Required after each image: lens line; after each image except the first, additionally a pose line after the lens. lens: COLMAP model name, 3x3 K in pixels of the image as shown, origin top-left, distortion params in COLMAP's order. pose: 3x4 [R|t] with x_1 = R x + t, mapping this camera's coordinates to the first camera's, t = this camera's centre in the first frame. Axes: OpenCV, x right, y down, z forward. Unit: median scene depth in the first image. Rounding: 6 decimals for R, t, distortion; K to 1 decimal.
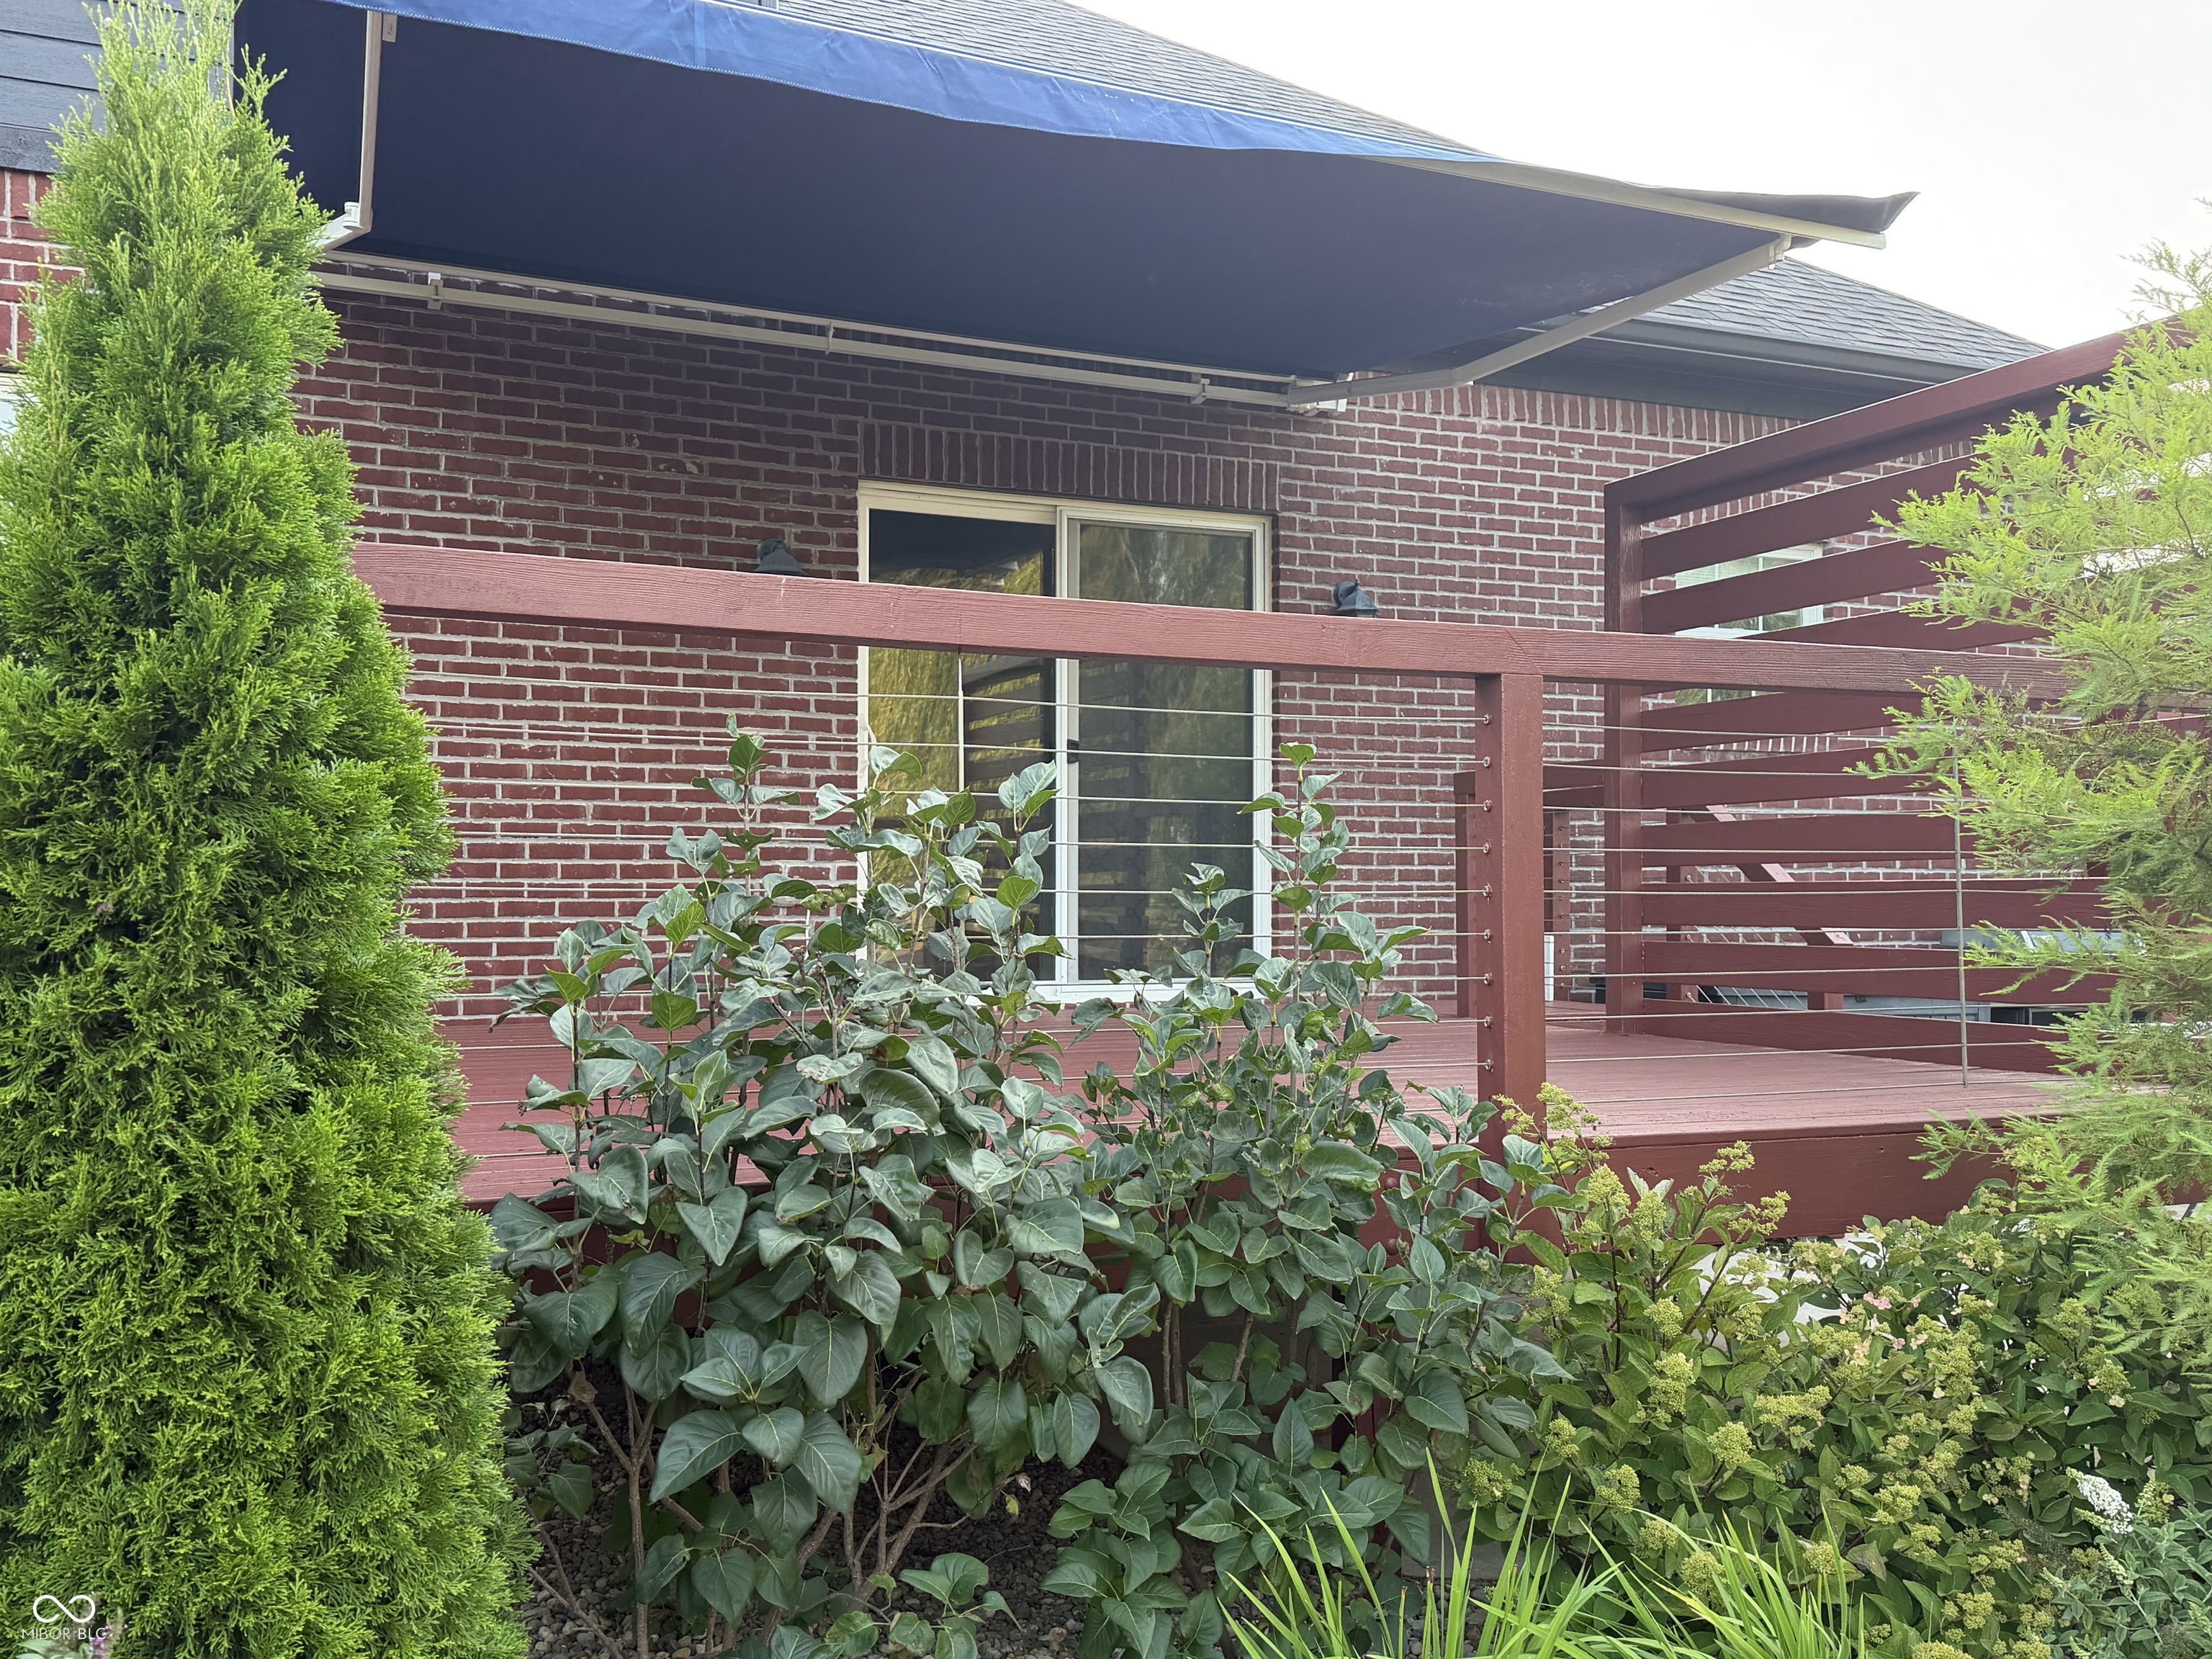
lens RADIAL K [[2008.8, 0, 1107.5], [0, 2008.8, 828.5], [0, 0, 1]] dist [-0.000700, -0.000563]
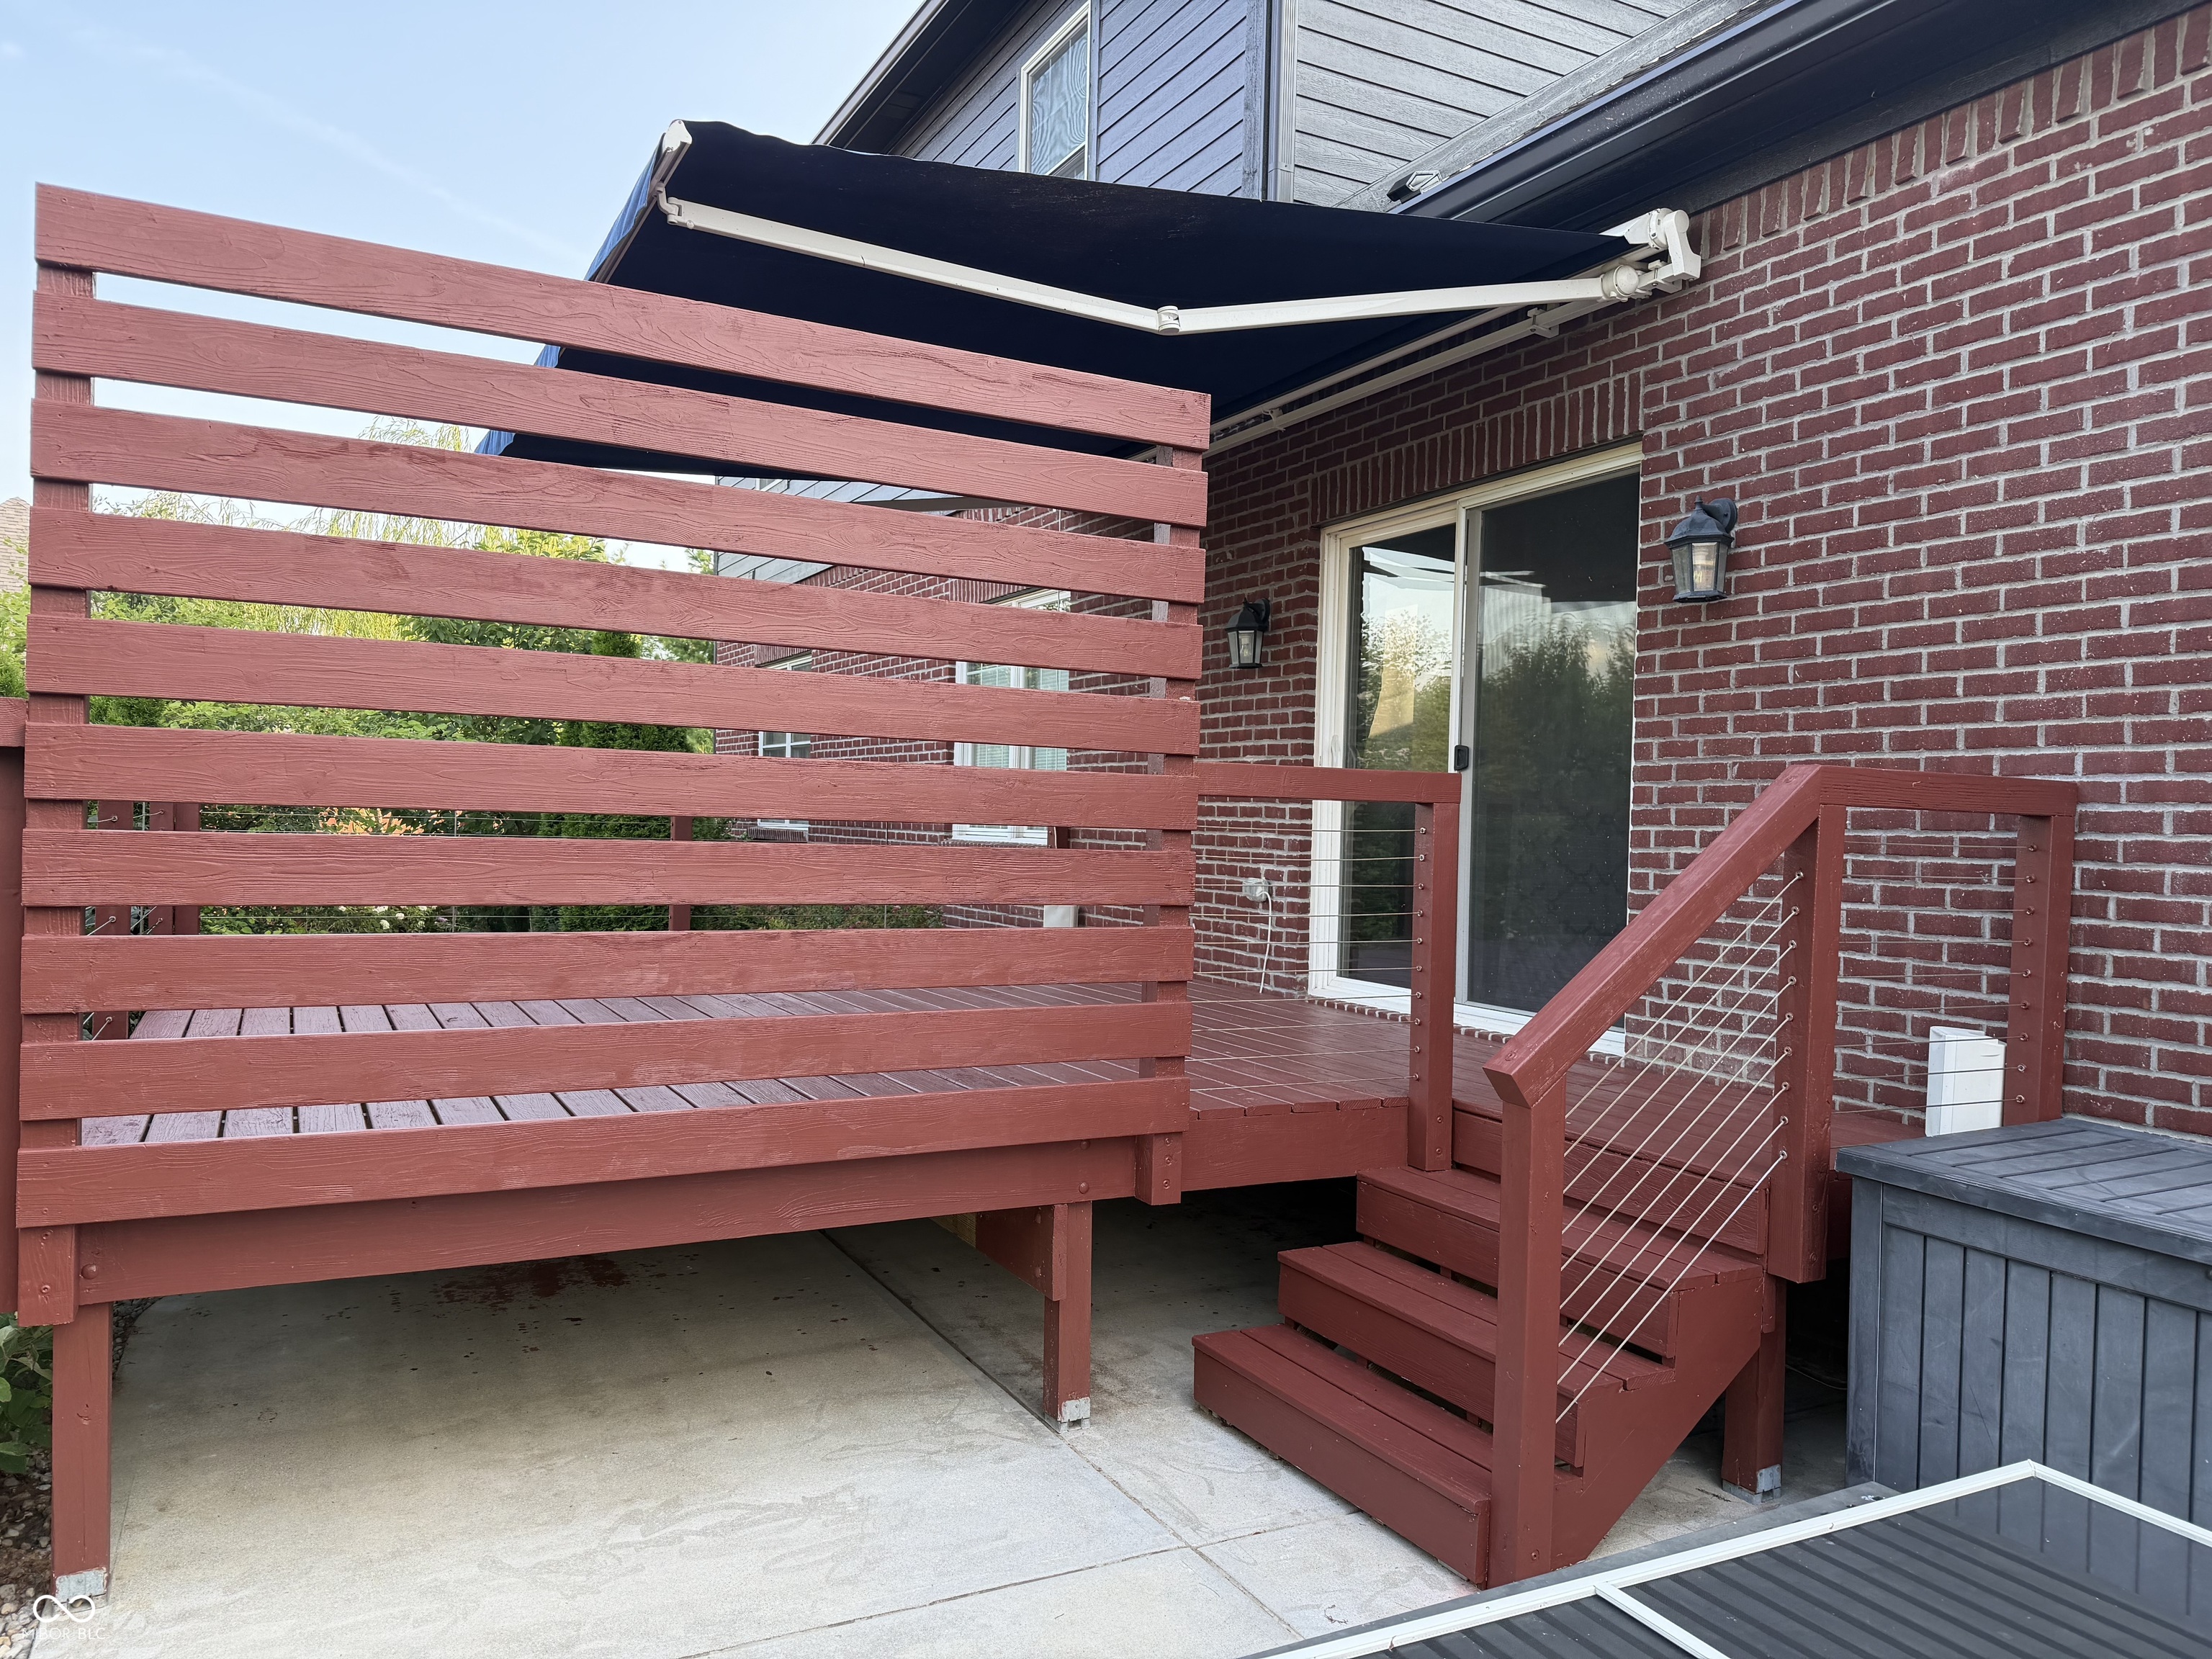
lens RADIAL K [[1568.3, 0, 1109.2], [0, 1568.3, 831.6], [0, 0, 1]] dist [0.001939, -0.050642]
pose [[0.068500, 0.001005, -0.997651, 0.645547], [0.000104, 0.999999, 0.001015, -0.004848], [0.997651, -0.000174, 0.068500, 0.726671]]
